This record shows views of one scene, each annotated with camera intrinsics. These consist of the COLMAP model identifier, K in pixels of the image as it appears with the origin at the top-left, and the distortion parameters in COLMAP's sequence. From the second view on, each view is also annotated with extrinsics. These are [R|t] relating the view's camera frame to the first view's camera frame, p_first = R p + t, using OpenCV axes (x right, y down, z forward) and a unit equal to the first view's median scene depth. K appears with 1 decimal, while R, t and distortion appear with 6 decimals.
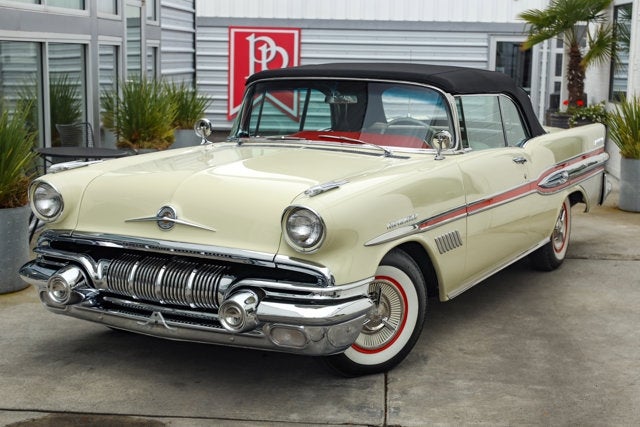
lens RADIAL K [[1096.7, 0, 323.7], [0, 1096.7, 217.5], [0, 0, 1]] dist [0.065562, 0.000000]
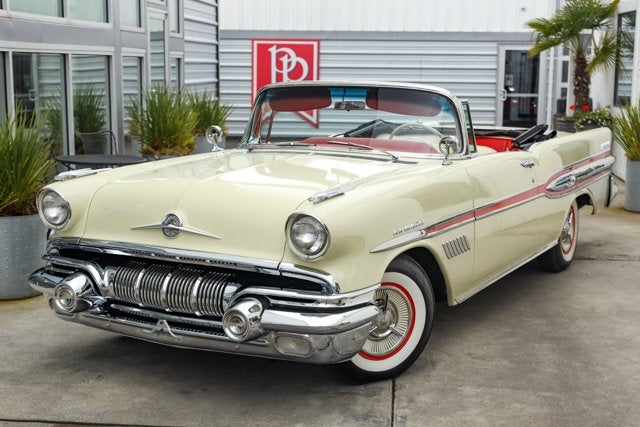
lens RADIAL K [[1017.2, 0, 325.2], [0, 1017.2, 218.1], [0, 0, 1]] dist [0.047251, 0.000000]
pose [[0.999753, -0.007105, -0.021061, 0.014232], [0.007130, 0.999974, 0.001132, -0.005851], [0.021052, -0.001282, 0.999778, 0.070675]]
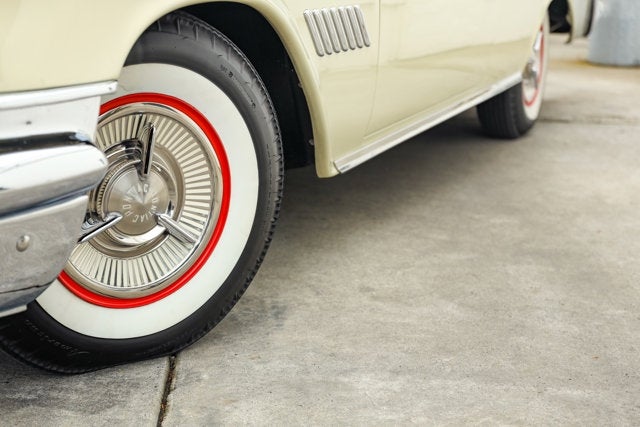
lens RADIAL K [[1200.8, 0, 320.0], [0, 1200.8, 213.1], [0, 0, 1]] dist [0.037552, 0.000000]
pose [[0.994649, -0.001795, 0.103298, 0.060819], [-0.005845, 0.997270, 0.073610, 0.057772], [-0.103148, -0.073820, 0.991923, 0.553218]]
